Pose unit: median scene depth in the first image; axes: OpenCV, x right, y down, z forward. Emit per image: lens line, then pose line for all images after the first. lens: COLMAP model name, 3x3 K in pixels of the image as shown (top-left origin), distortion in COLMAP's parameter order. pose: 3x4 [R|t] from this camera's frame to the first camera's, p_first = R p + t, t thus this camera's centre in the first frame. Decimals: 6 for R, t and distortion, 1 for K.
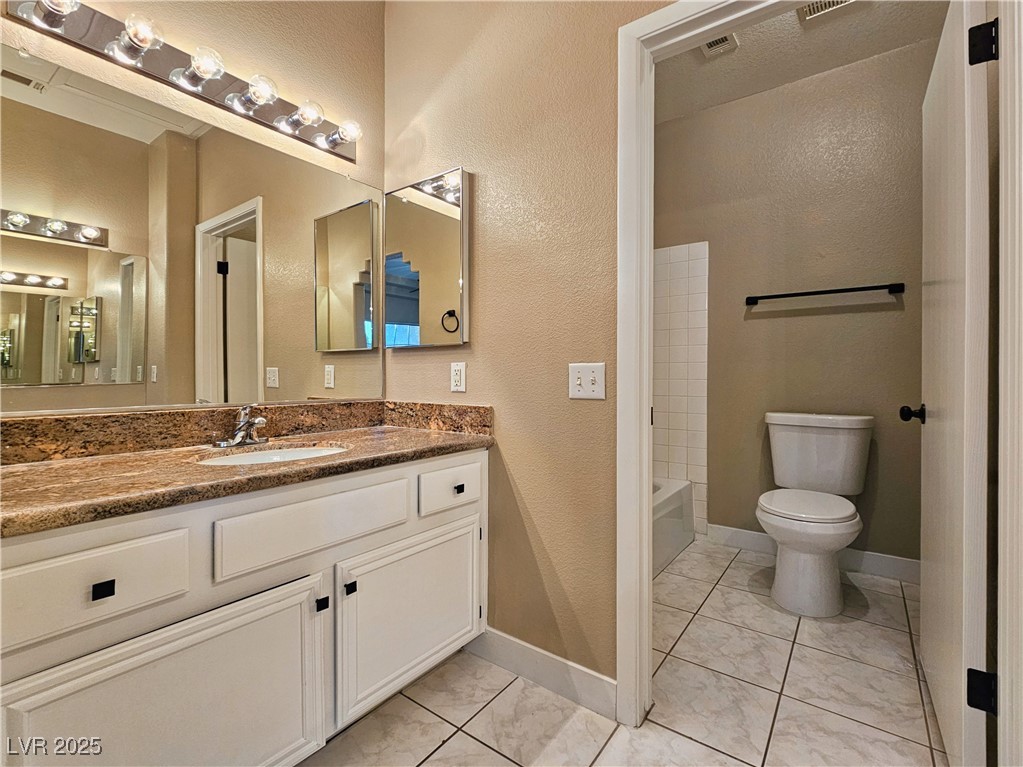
lens RADIAL K [[461.6, 0, 506.9], [0, 461.6, 389.4], [0, 0, 1]] dist [-0.001460, -0.000015]
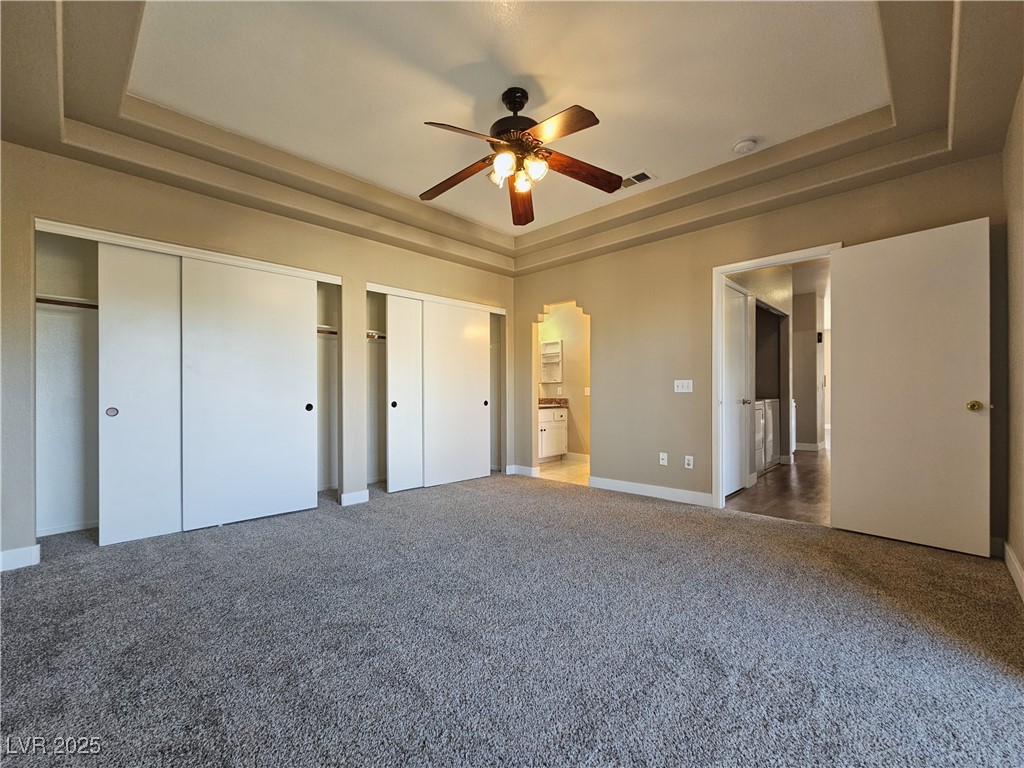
lens RADIAL K [[462.0, 0, 507.4], [0, 462.0, 389.9], [0, 0, 1]] dist [-0.001460, -0.000015]
pose [[0.995249, -0.004544, -0.097256, -0.170693], [0.003336, 0.999915, -0.012579, 0.014245], [0.097305, 0.012195, 0.995180, -3.153856]]
